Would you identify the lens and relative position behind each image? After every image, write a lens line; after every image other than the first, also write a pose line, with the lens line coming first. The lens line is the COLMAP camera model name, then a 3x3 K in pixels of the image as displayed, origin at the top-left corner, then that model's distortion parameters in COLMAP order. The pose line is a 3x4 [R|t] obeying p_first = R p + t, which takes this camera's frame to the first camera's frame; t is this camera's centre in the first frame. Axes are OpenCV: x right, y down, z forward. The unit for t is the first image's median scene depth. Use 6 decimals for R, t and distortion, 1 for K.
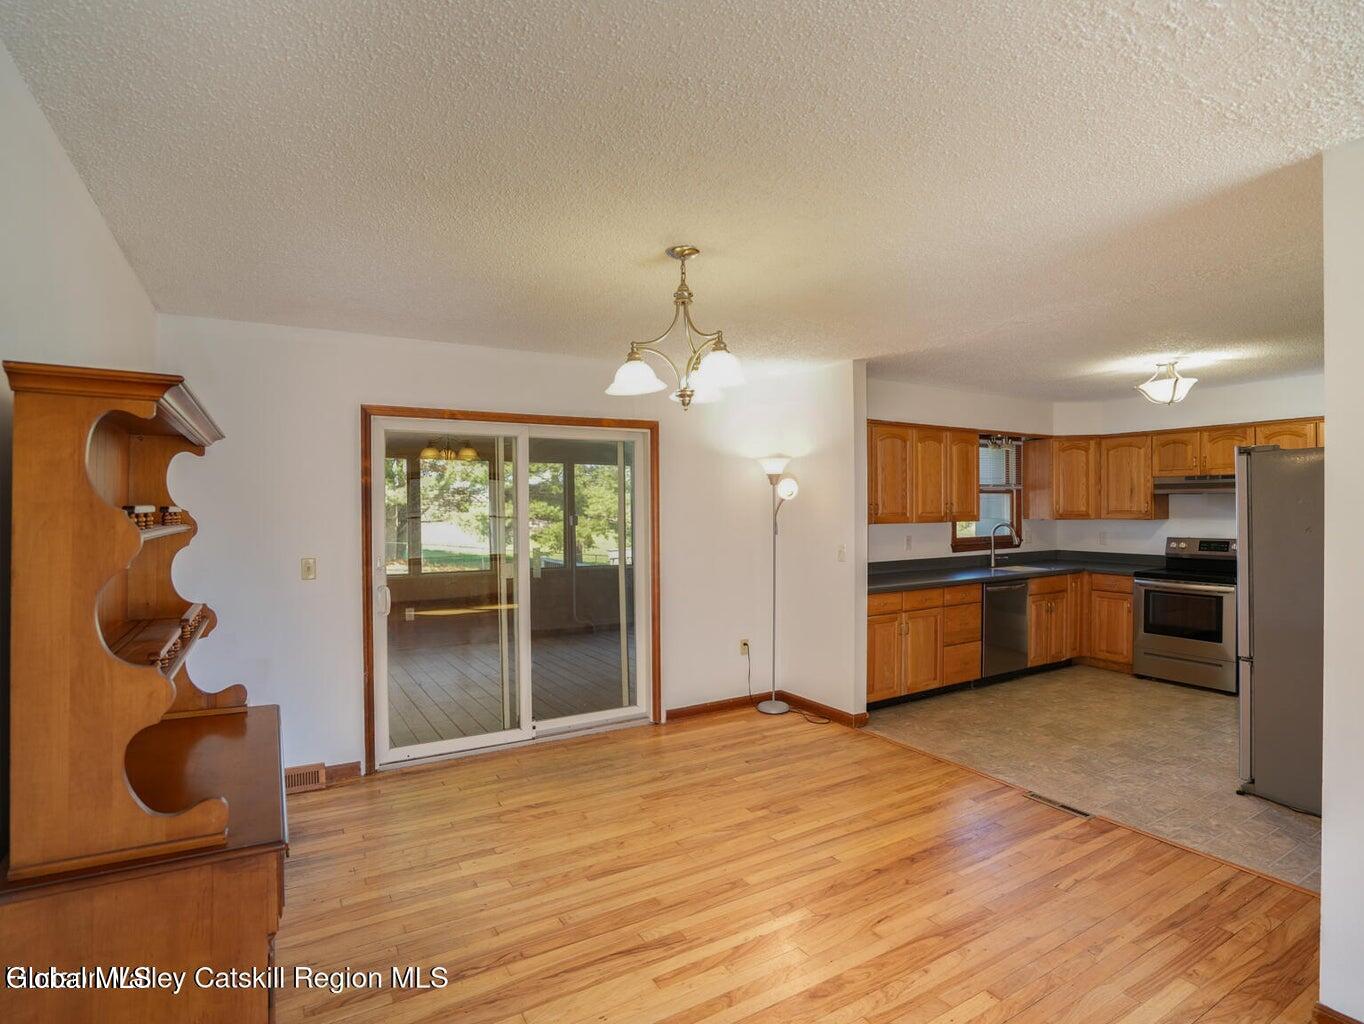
lens RADIAL K [[701.6, 0, 680.8], [0, 701.6, 510.0], [0, 0, 1]] dist [-0.059731, 0.004513]
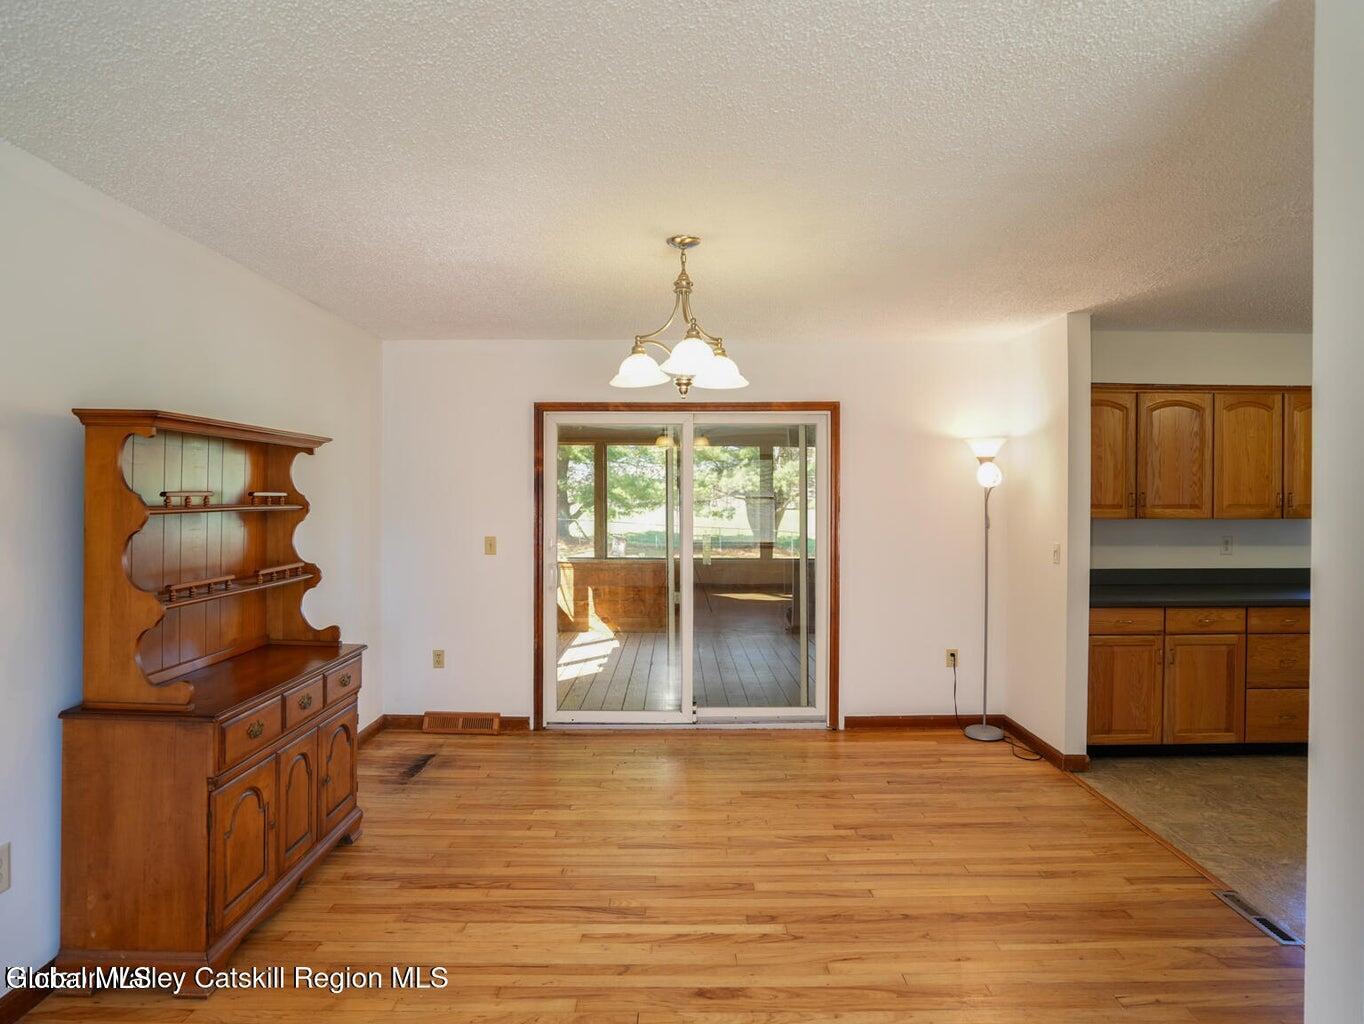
lens RADIAL K [[777.4, 0, 682.4], [0, 777.4, 503.5], [0, 0, 1]] dist [-0.056526, 0.009855]
pose [[0.867252, 0.013458, -0.497688, 0.344530], [-0.008860, 0.999893, 0.011599, -0.003246], [0.497791, -0.005649, 0.867279, 0.018887]]
